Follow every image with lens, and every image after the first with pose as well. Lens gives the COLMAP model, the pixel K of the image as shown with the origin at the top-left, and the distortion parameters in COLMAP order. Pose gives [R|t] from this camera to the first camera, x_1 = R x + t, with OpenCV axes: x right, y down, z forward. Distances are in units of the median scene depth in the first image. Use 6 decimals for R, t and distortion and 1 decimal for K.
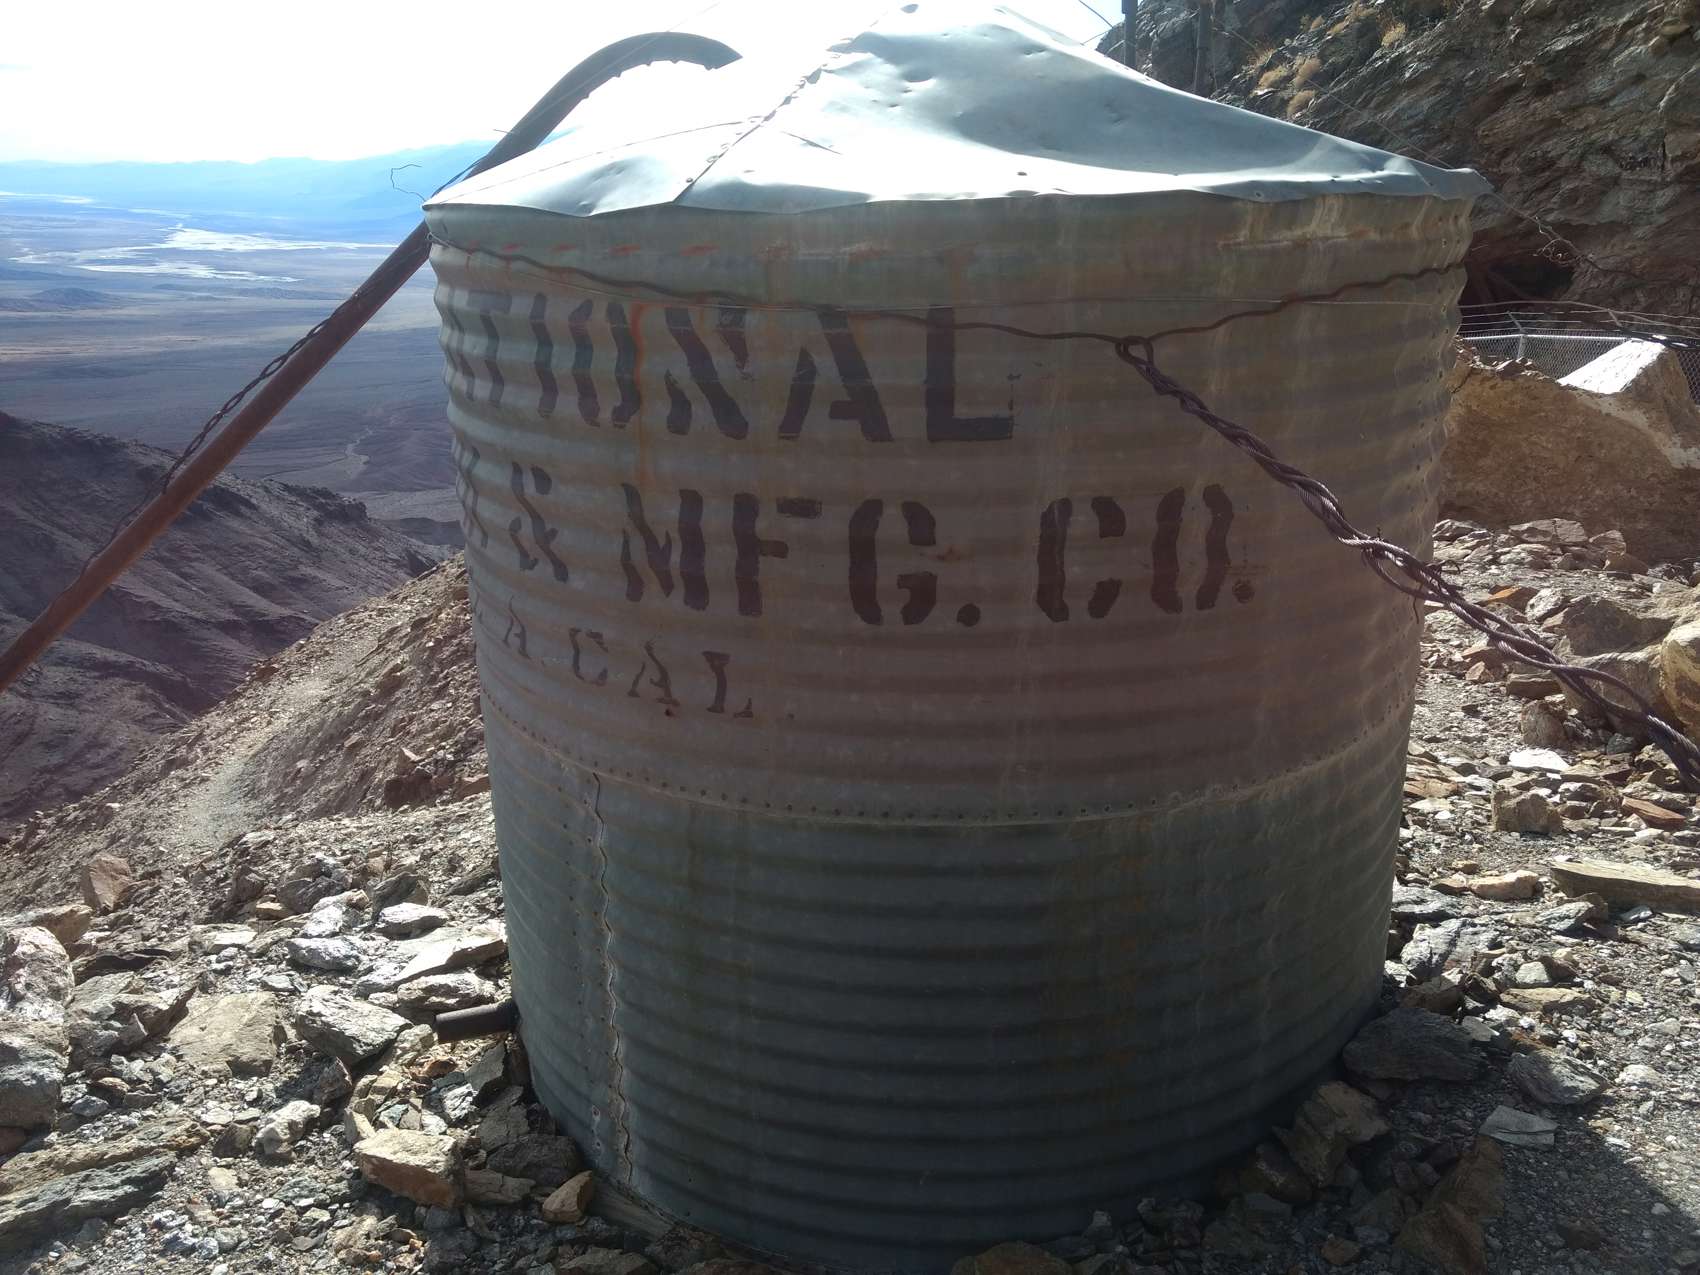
lens RADIAL K [[1329.6, 0, 851.7], [0, 1329.6, 624.1], [0, 0, 1]] dist [0.018725, 0.024299]
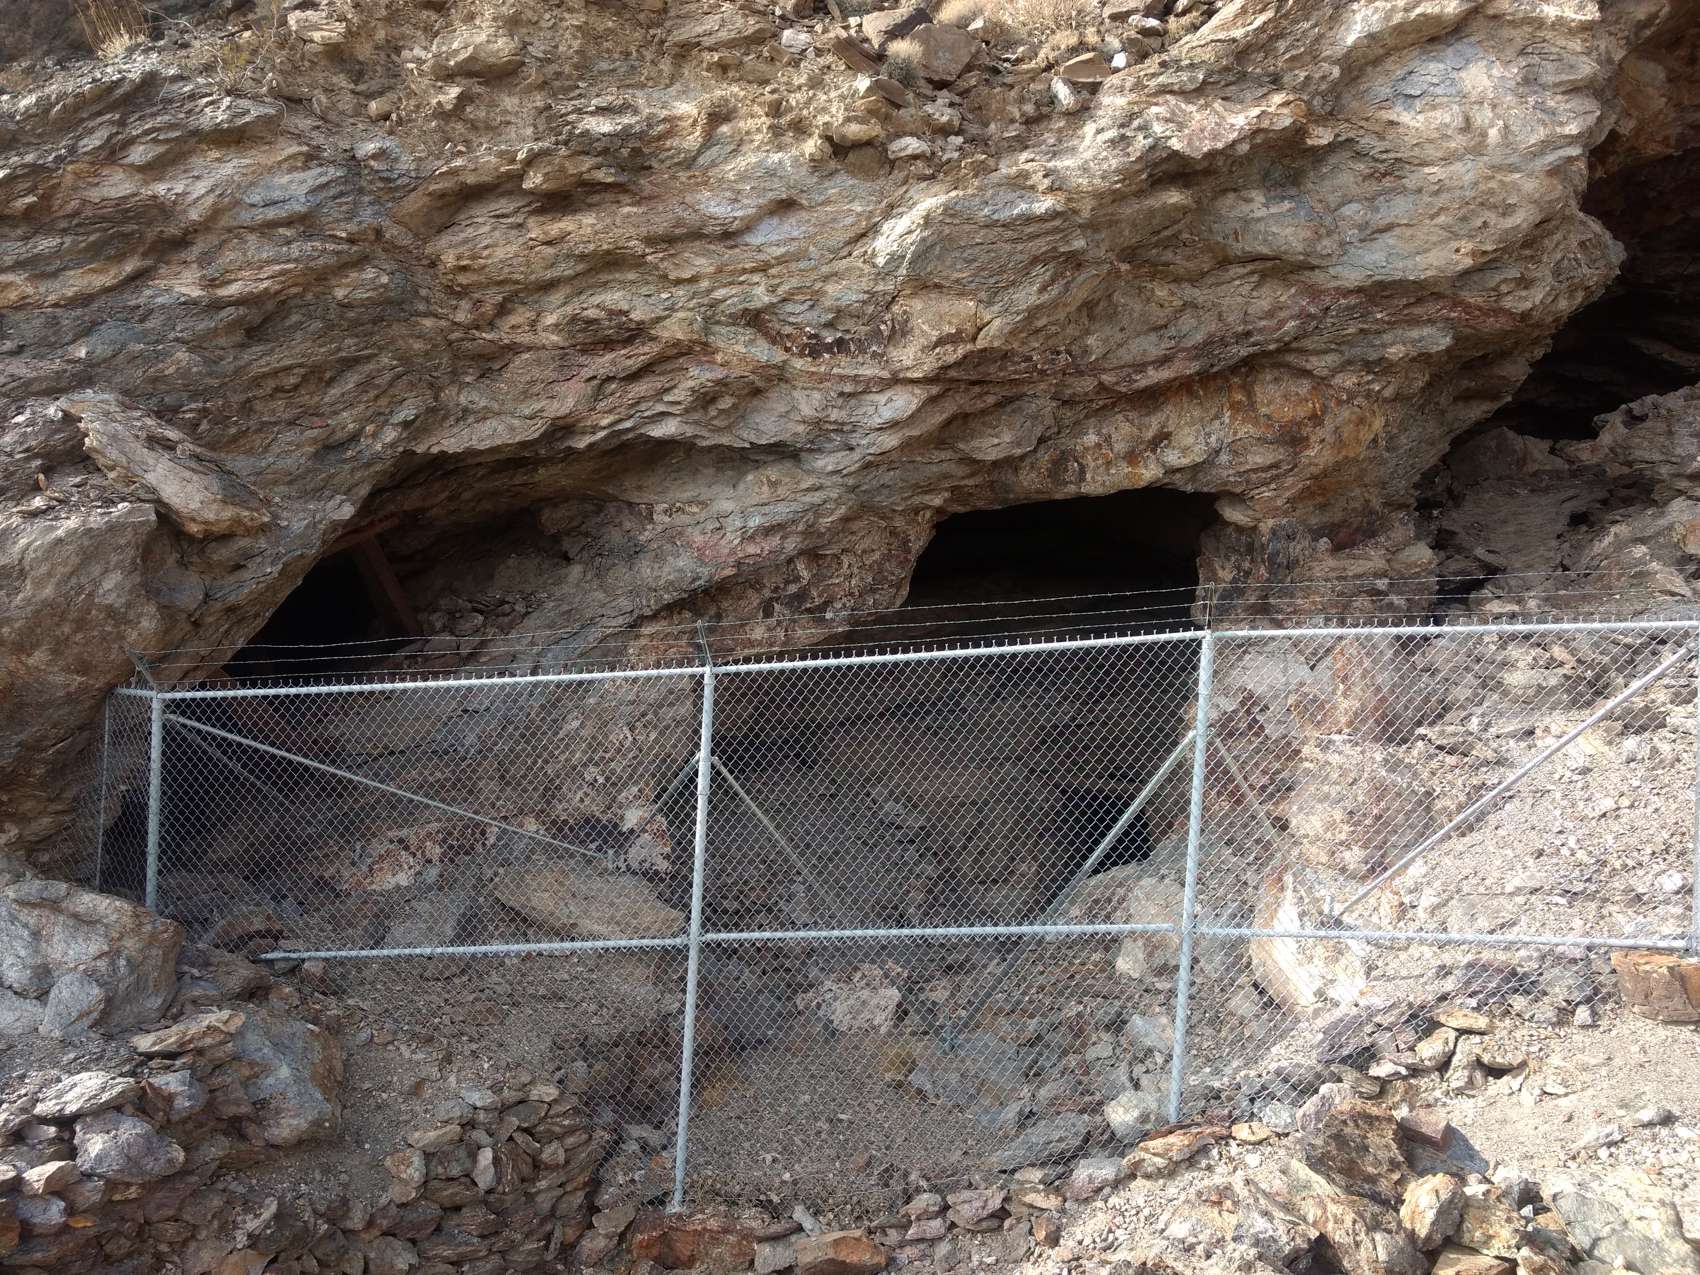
lens RADIAL K [[1329.6, 0, 845.7], [0, 1329.6, 631.1], [0, 0, 1]] dist [0.018725, 0.024299]
pose [[0.294483, -0.055849, 0.954023, 0.033683], [0.253825, 0.967006, -0.021741, -0.207831], [-0.921332, 0.248557, 0.298942, 0.846778]]
